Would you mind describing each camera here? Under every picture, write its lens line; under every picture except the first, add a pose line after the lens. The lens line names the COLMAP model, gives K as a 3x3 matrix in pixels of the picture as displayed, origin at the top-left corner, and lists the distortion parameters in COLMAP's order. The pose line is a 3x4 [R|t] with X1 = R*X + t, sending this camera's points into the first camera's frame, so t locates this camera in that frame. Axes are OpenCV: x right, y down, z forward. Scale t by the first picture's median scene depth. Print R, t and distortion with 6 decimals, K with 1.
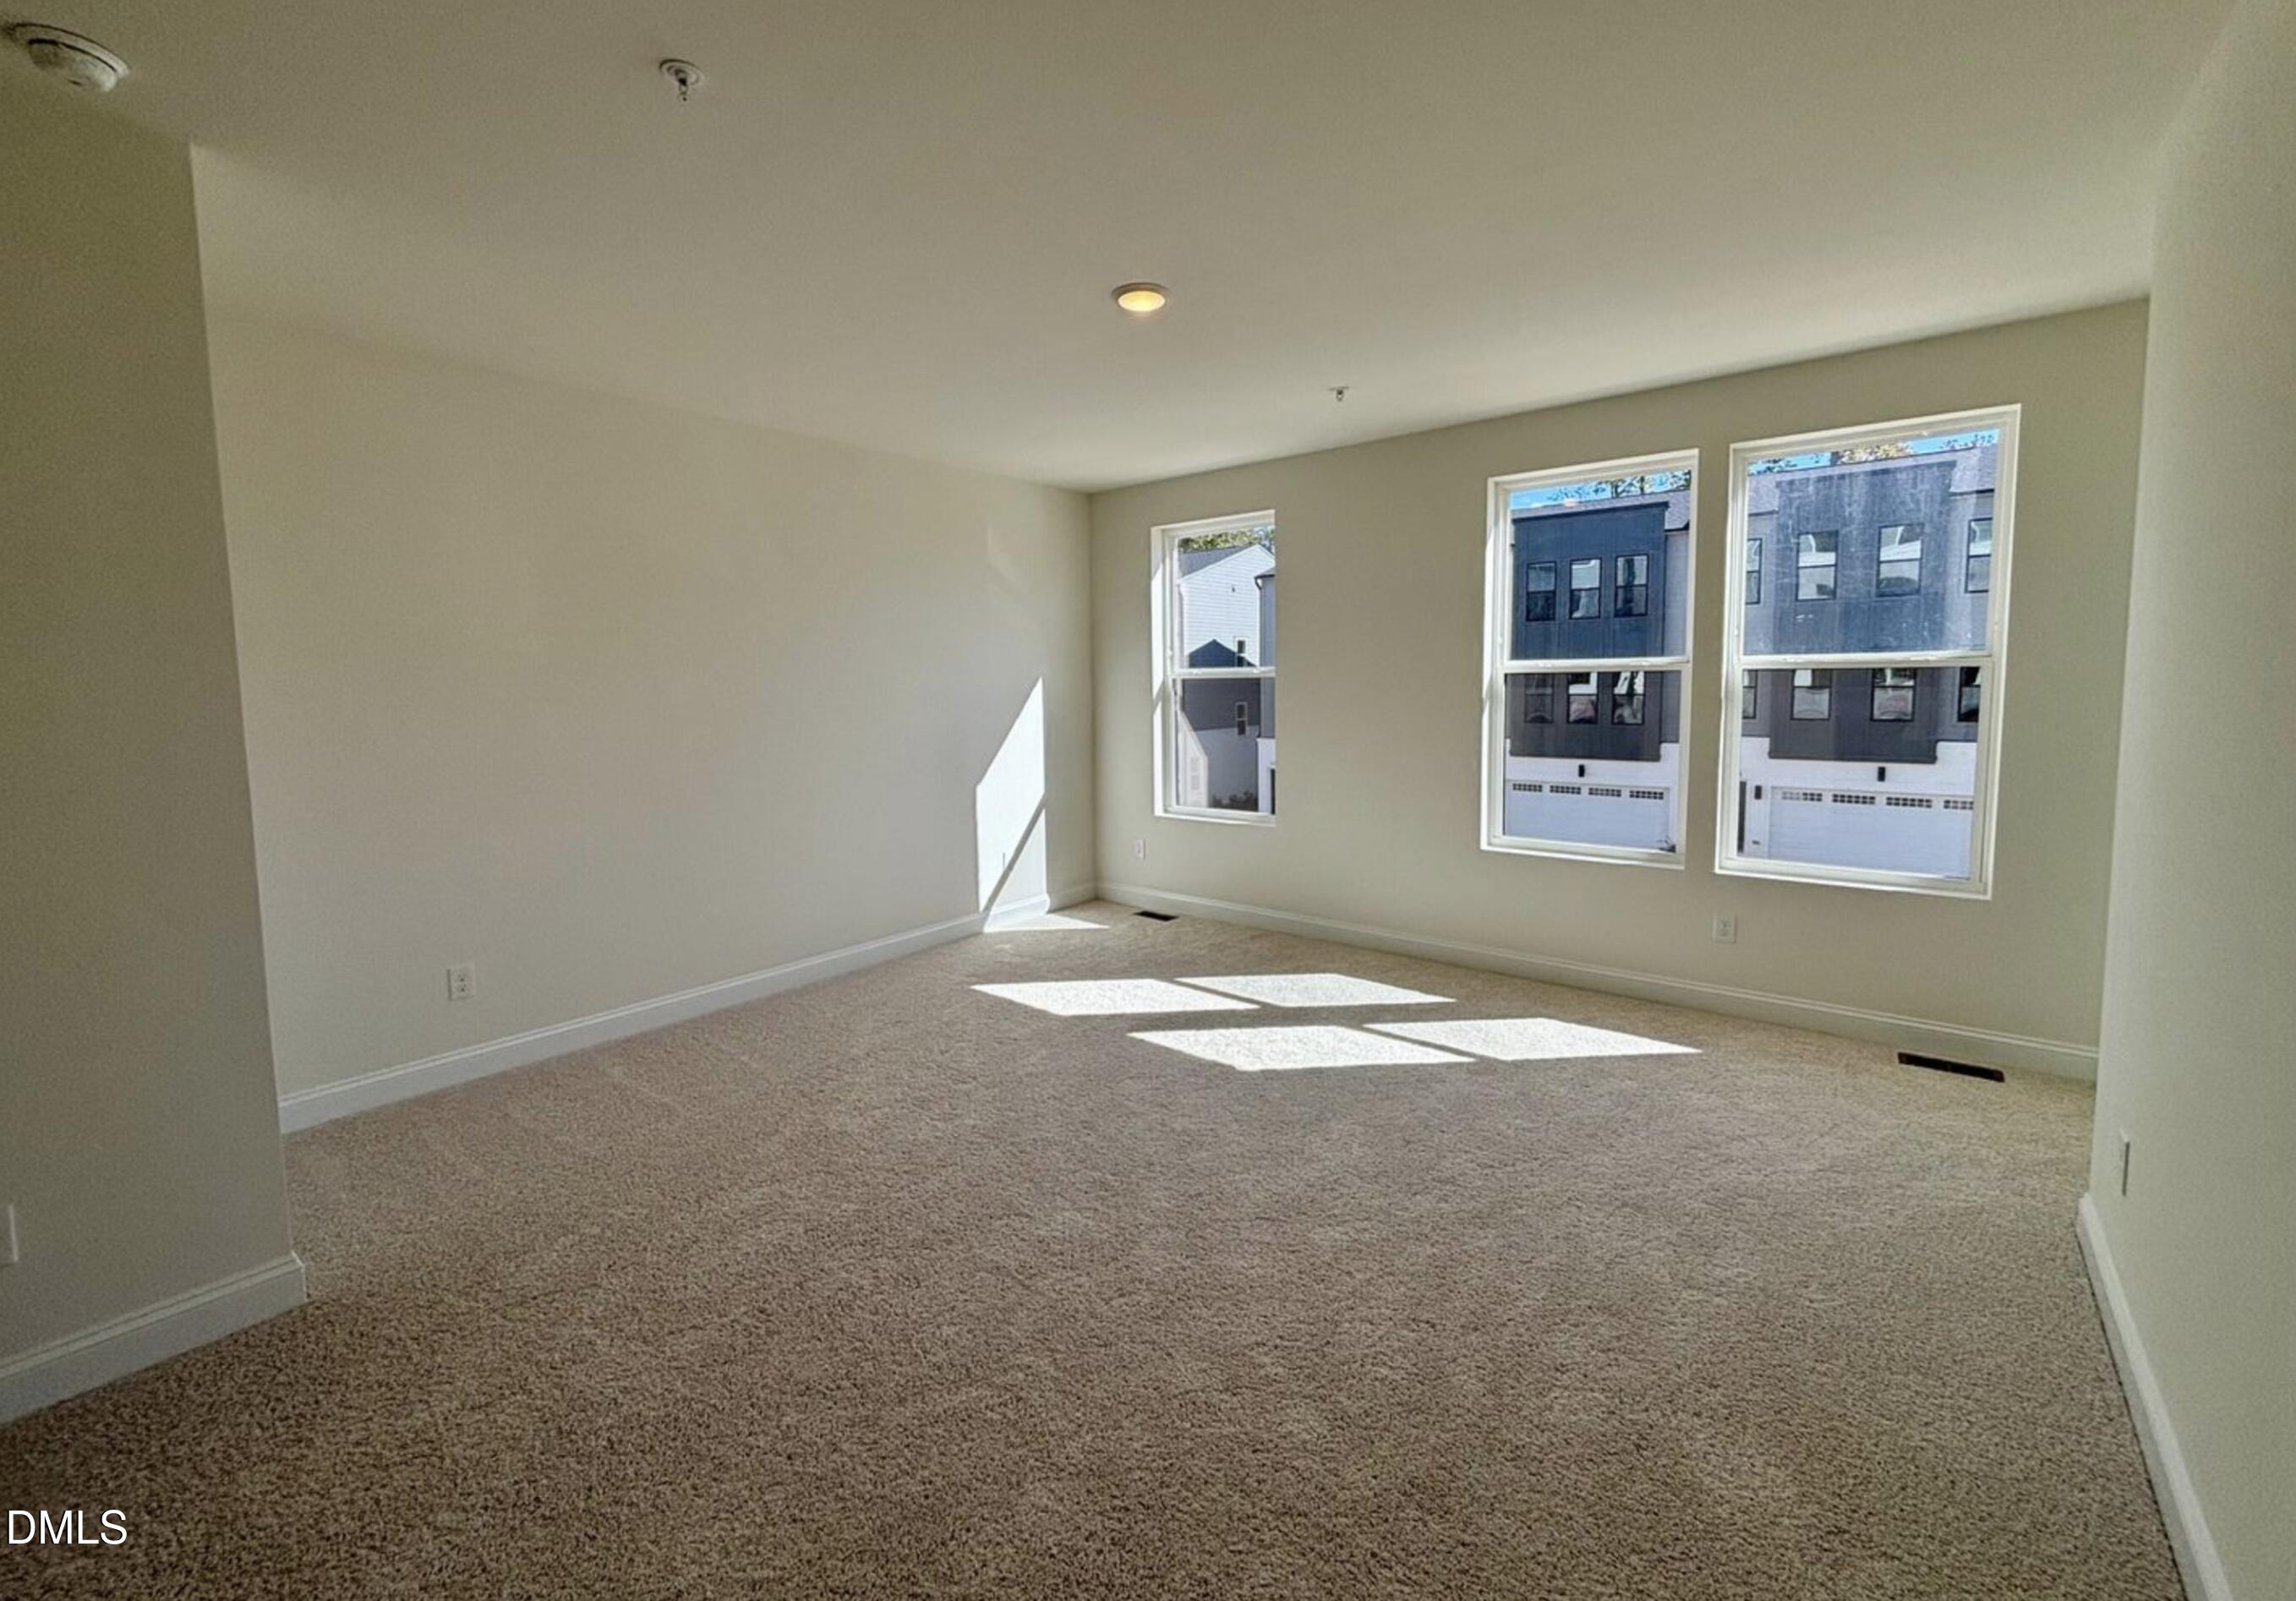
lens RADIAL K [[927.8, 0, 1132.1], [0, 927.8, 749.3], [0, 0, 1]] dist [0.000787, -0.000360]
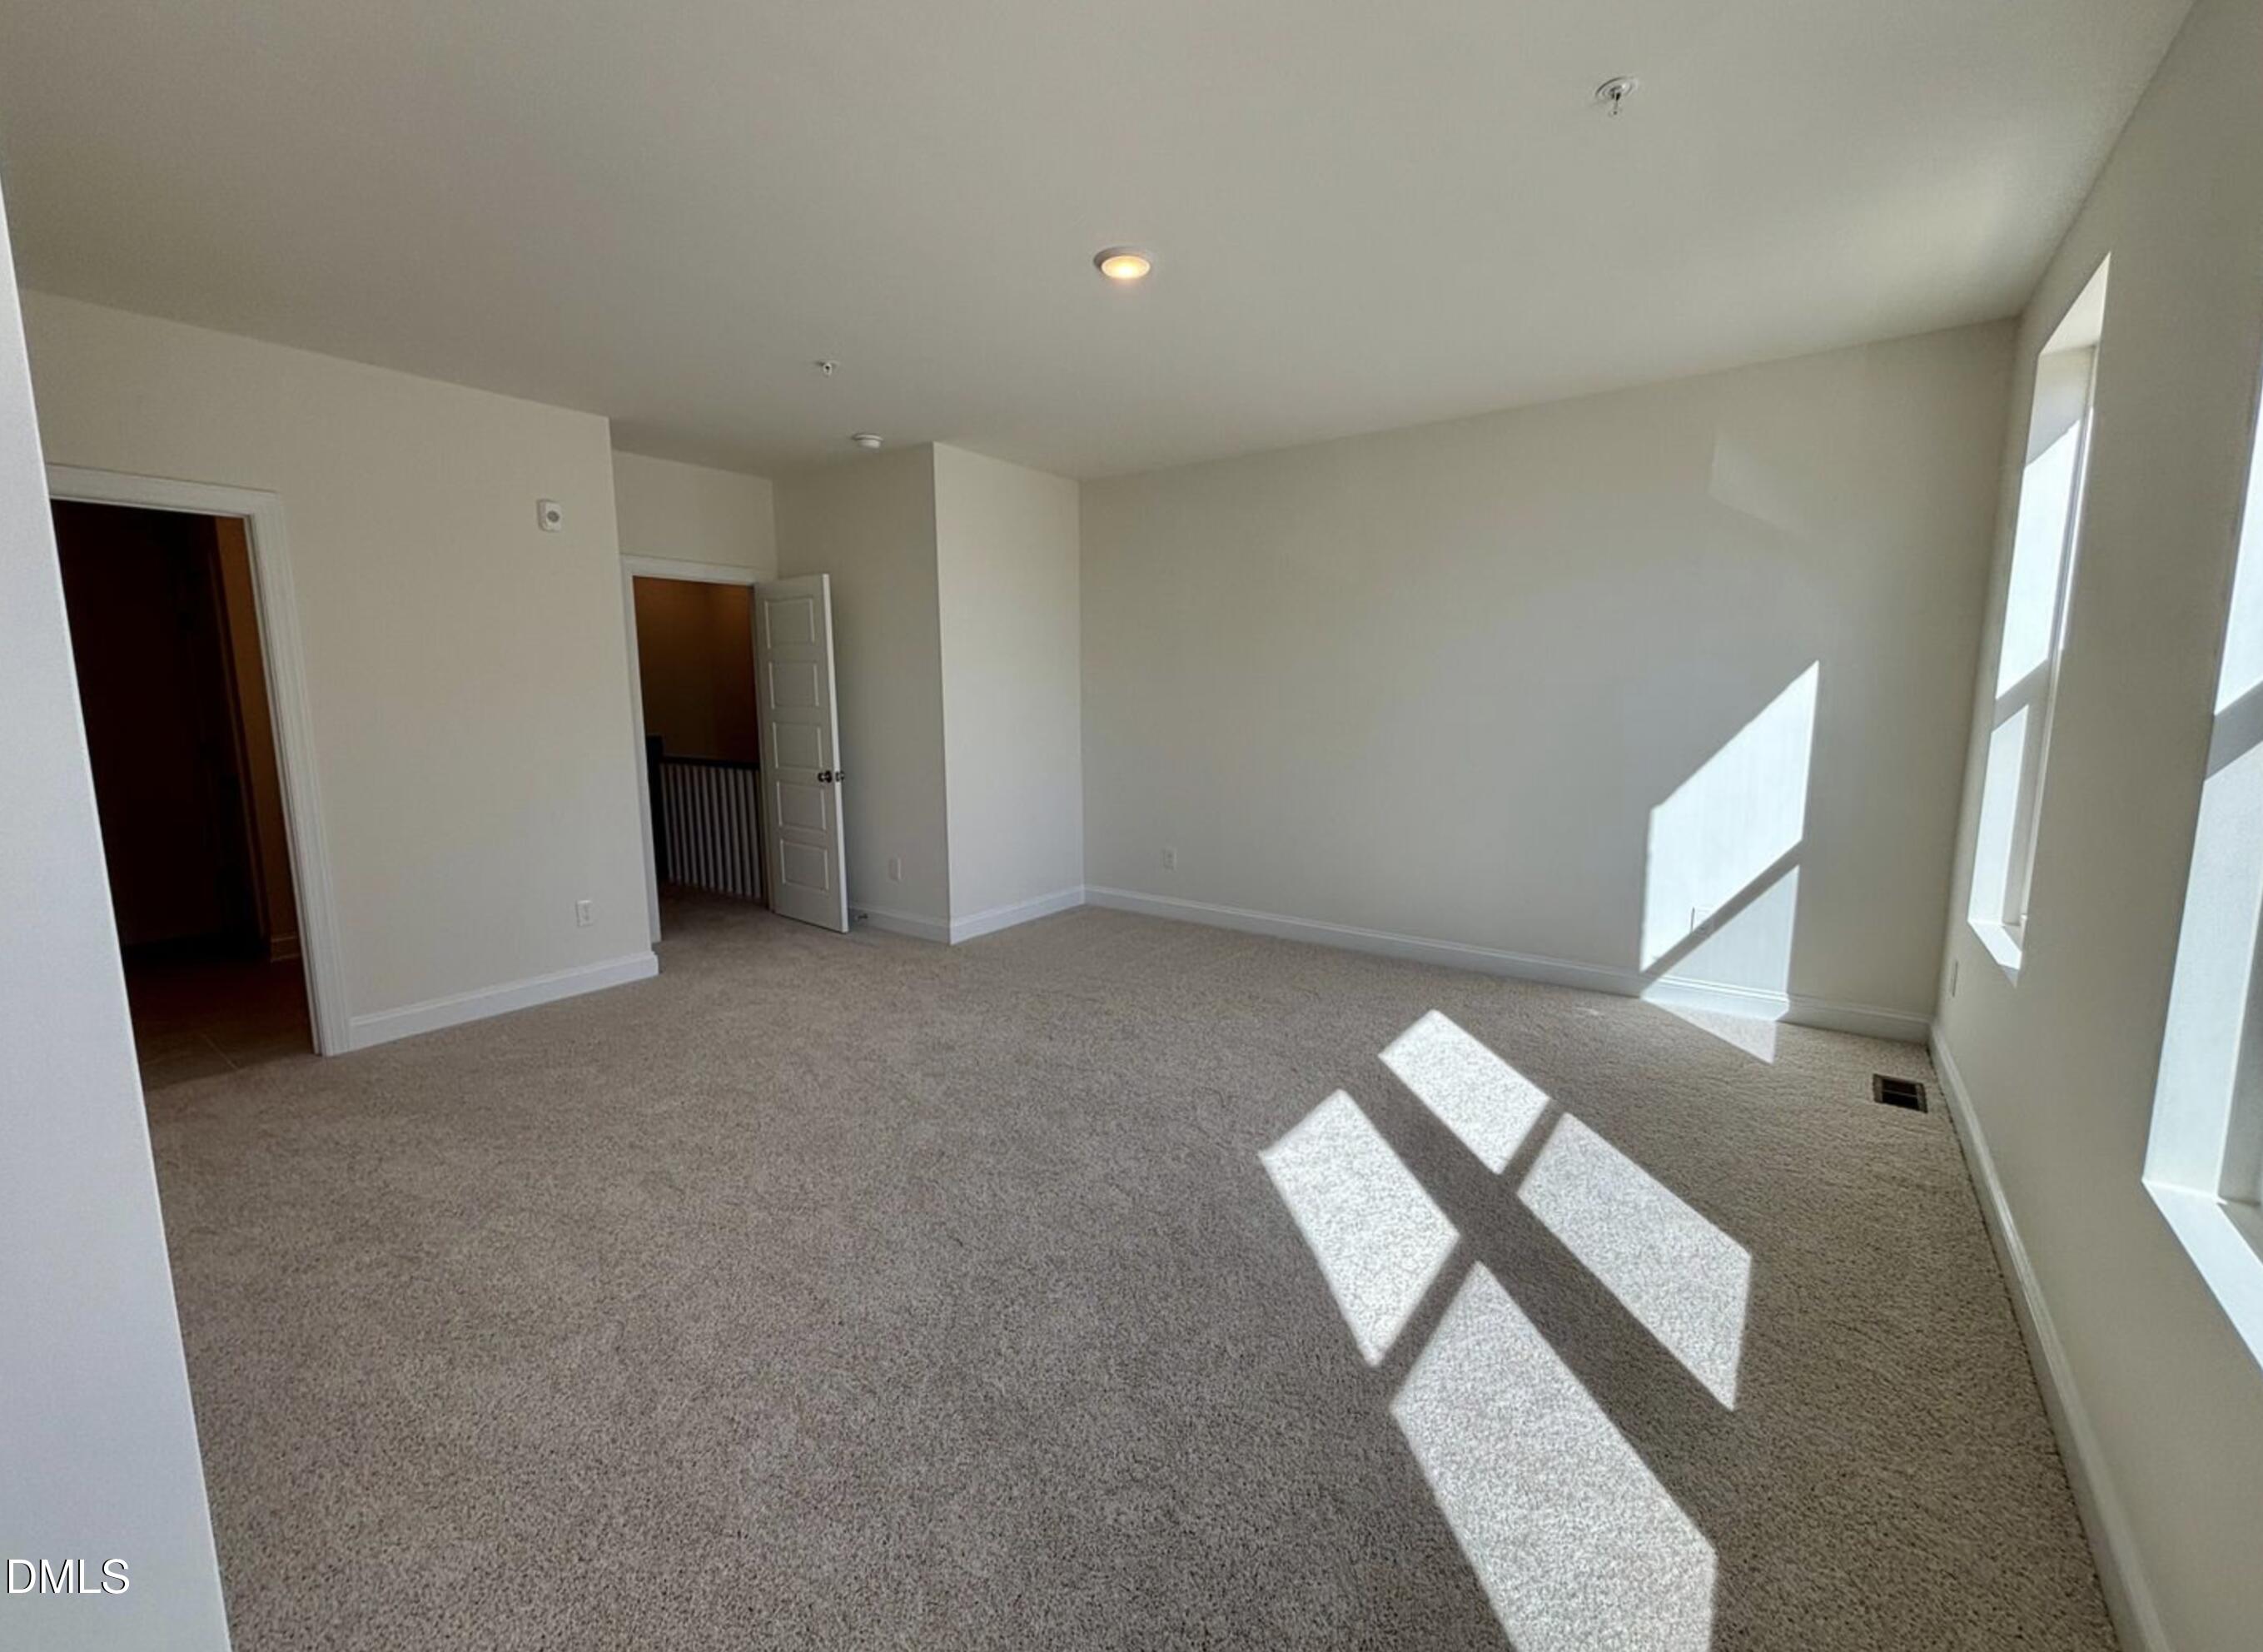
lens RADIAL K [[925.1, 0, 1125.0], [0, 925.1, 822.2], [0, 0, 1]] dist [0.000544, 0.000009]
pose [[0.059069, 0.162949, -0.984865, 0.661338], [-0.069211, 0.984882, 0.158801, -0.047151], [0.995852, 0.058783, 0.069454, 0.618390]]
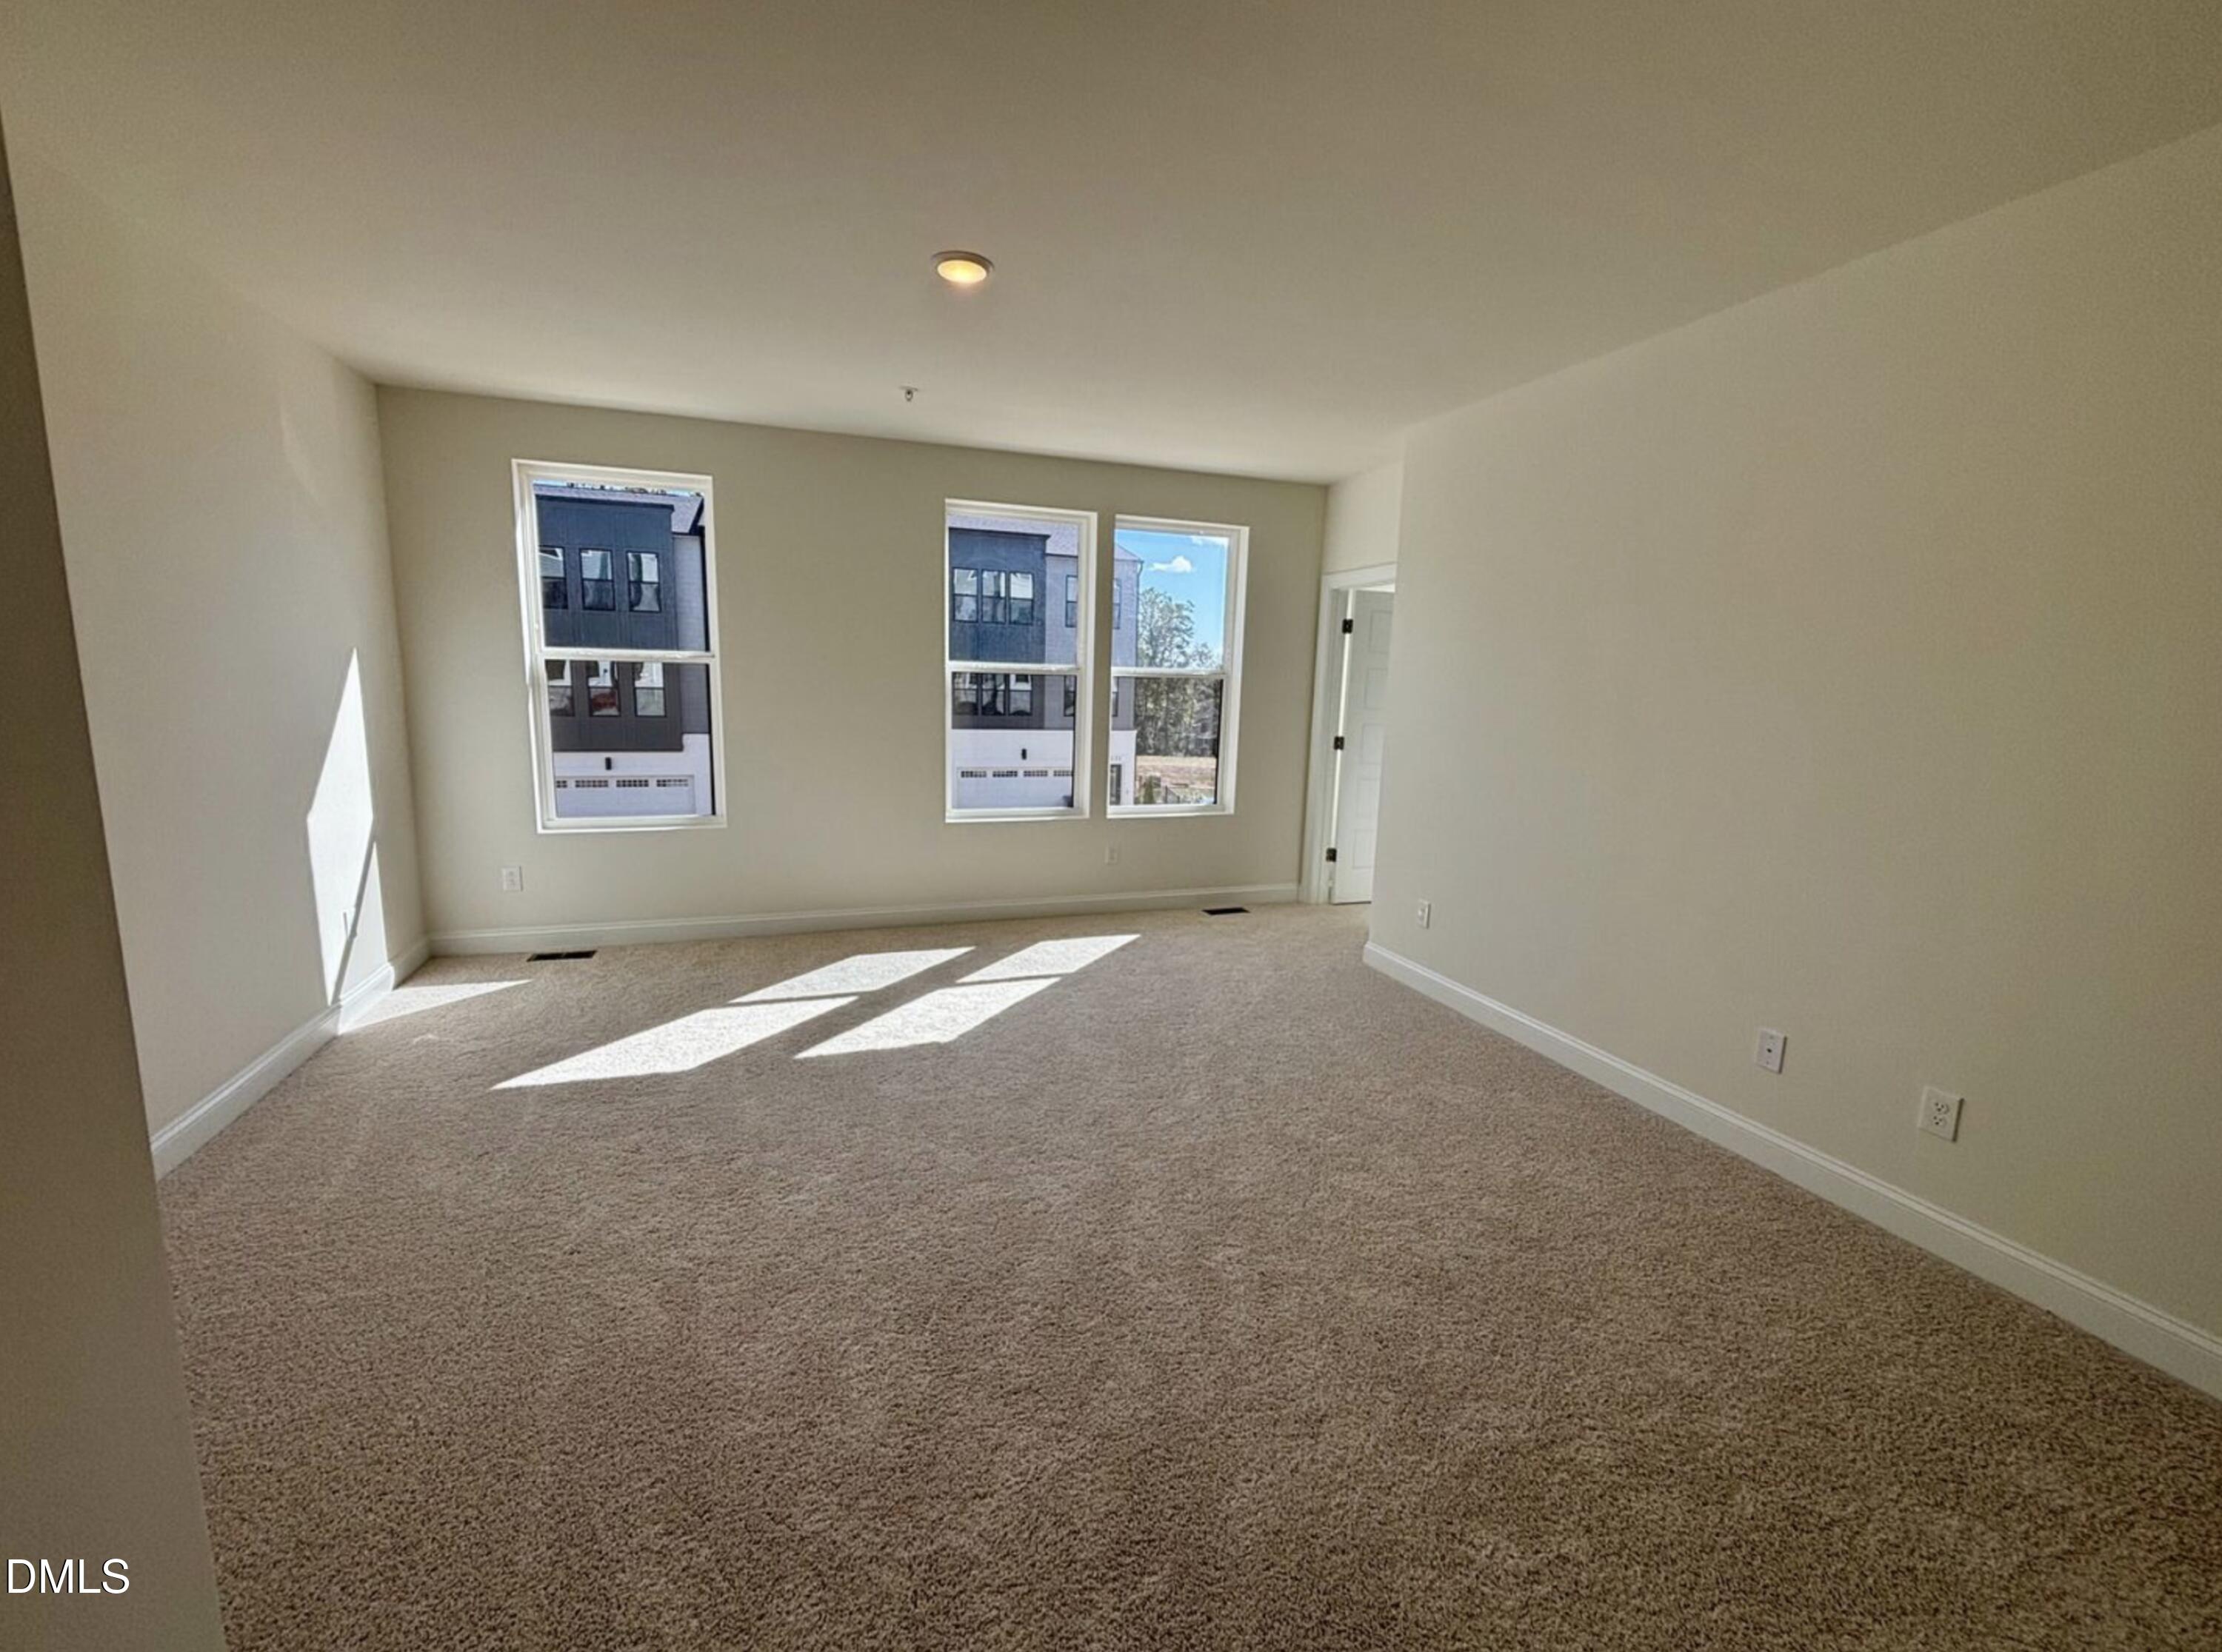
lens RADIAL K [[896.4, 0, 1110.3], [0, 896.4, 821.0], [0, 0, 1]] dist [0.001696, -0.000264]
pose [[0.520217, -0.105273, 0.847521, -0.482587], [0.029846, 0.994009, 0.105149, -0.007274], [-0.853513, -0.029405, 0.520242, 0.236713]]
